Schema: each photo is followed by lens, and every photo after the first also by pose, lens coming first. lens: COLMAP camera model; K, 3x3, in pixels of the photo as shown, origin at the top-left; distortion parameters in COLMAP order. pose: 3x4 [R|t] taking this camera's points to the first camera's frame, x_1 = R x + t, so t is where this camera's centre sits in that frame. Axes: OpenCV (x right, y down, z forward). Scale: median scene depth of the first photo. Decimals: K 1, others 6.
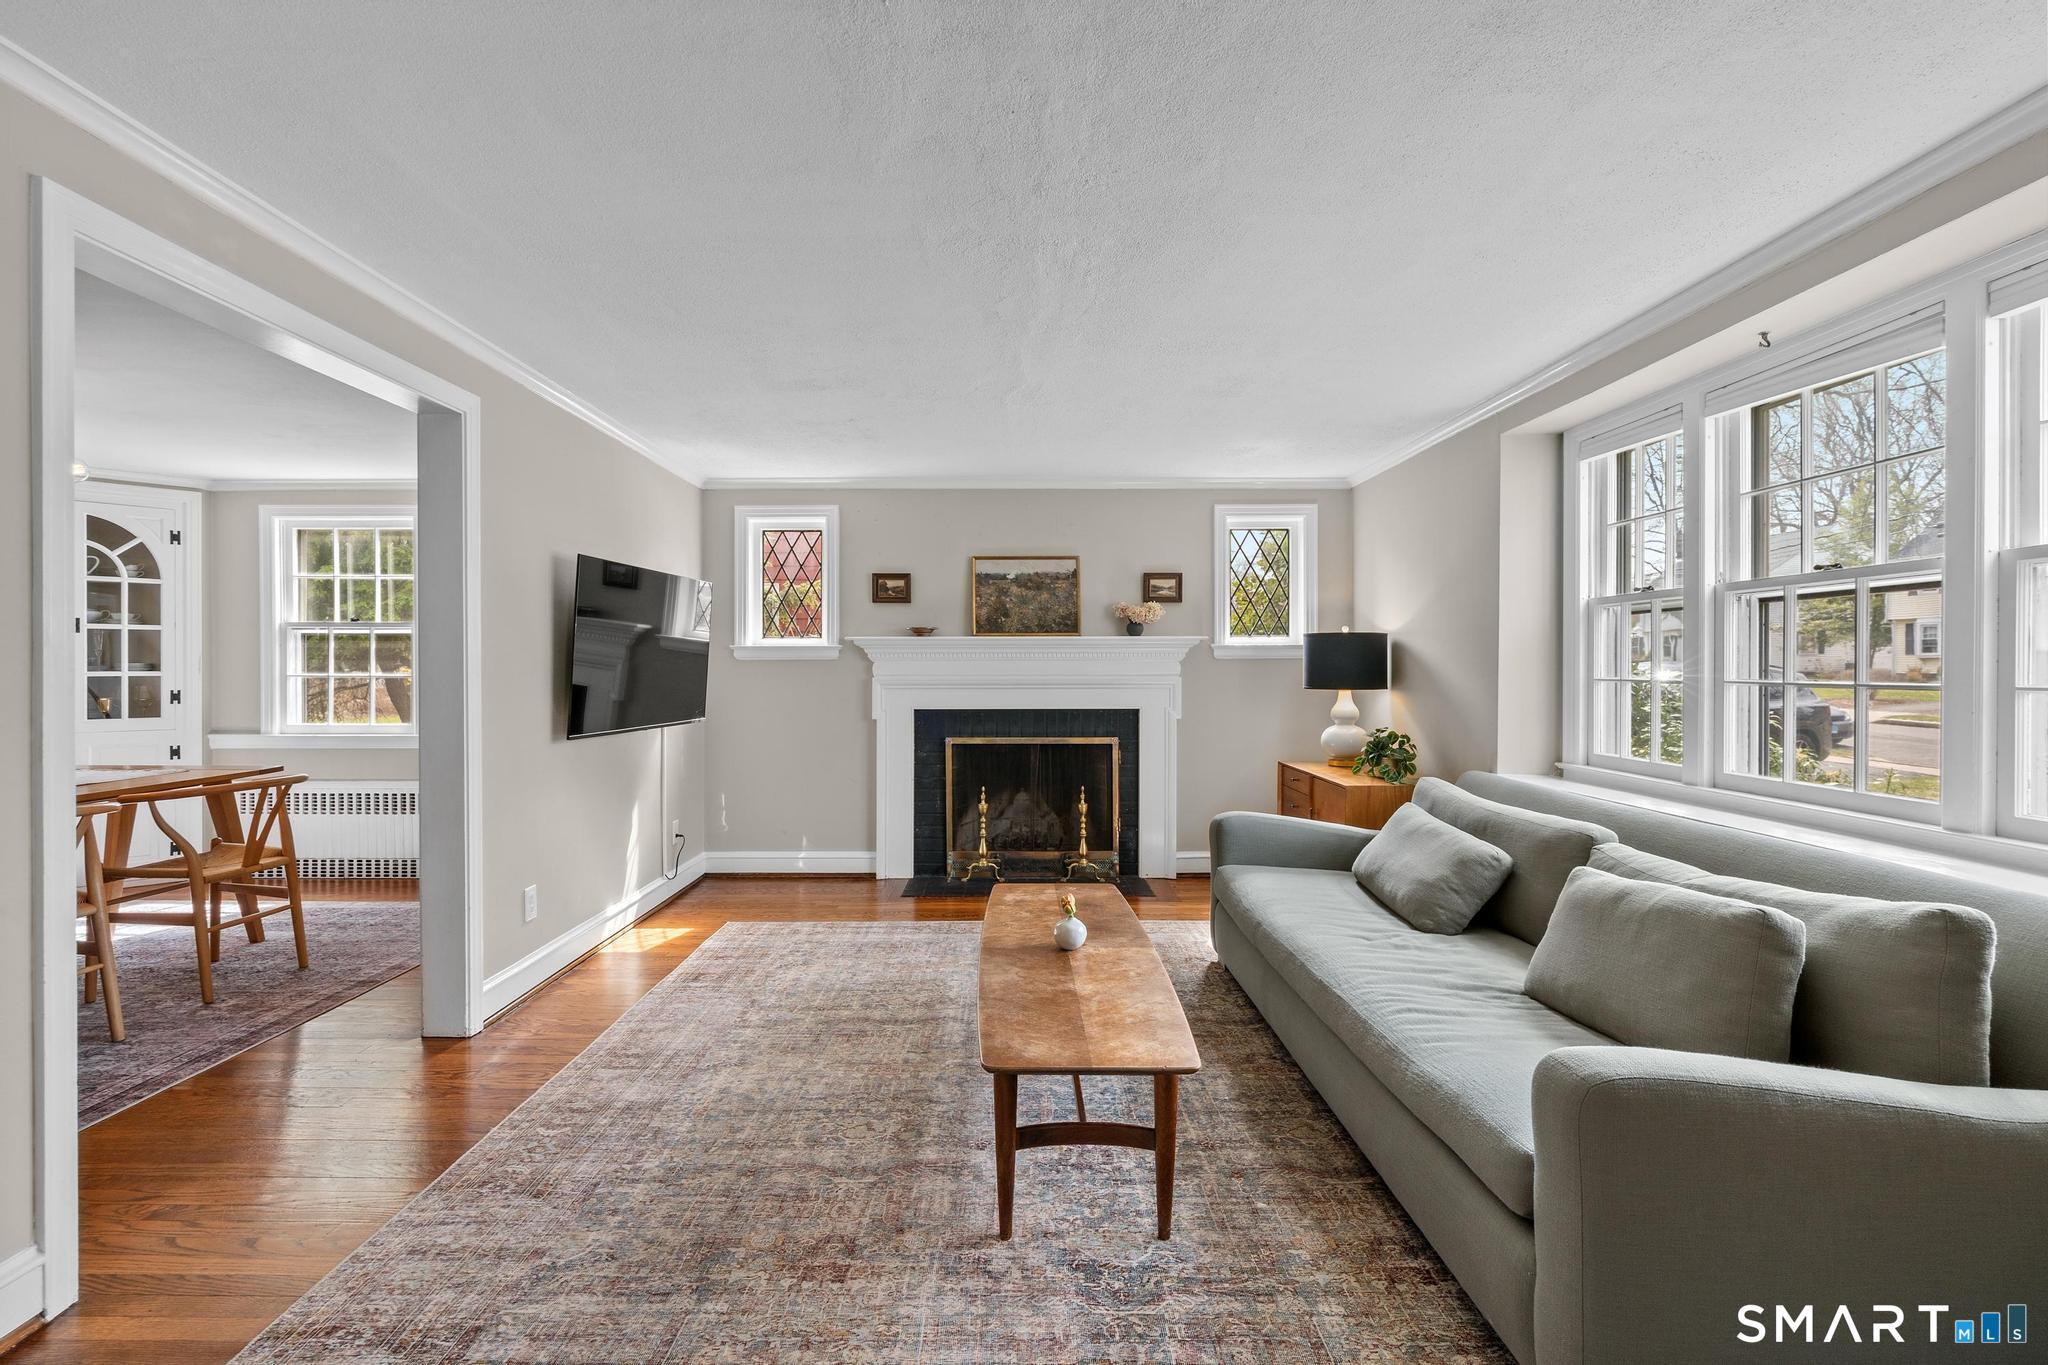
lens RADIAL K [[926.1, 0, 1018.8], [0, 926.1, 676.2], [0, 0, 1]] dist [-0.011264, 0.004105]
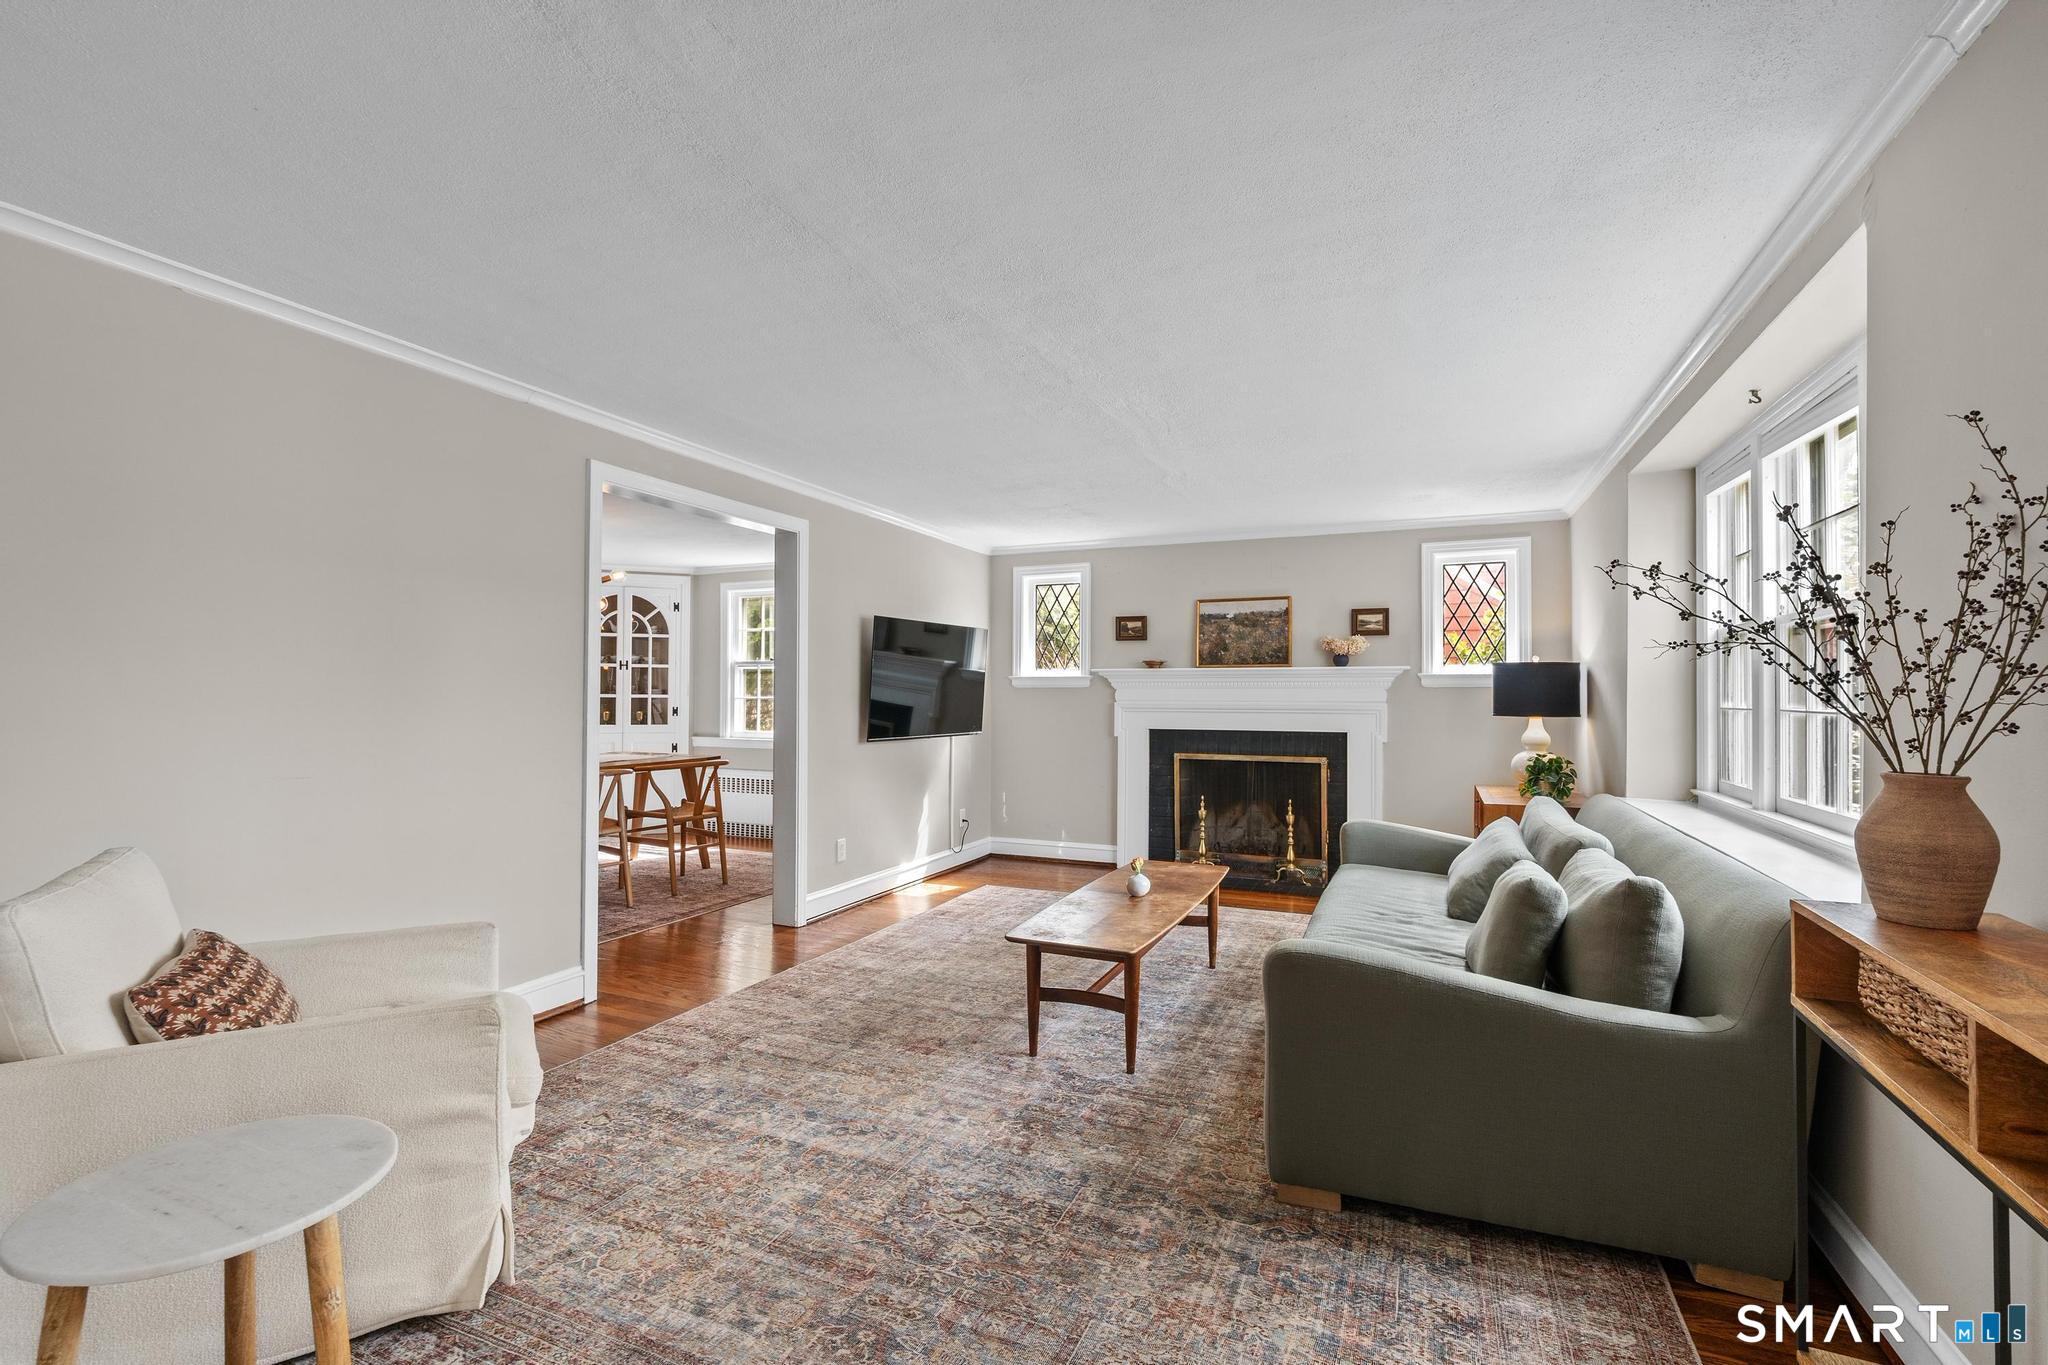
lens RADIAL K [[926.1, 0, 1015.1], [0, 926.1, 688.4], [0, 0, 1]] dist [-0.011264, 0.004105]
pose [[0.913331, 0.001573, -0.407216, 0.240268], [-0.008318, 0.999856, -0.014795, 0.002702], [0.407134, 0.016900, 0.913212, -0.185021]]
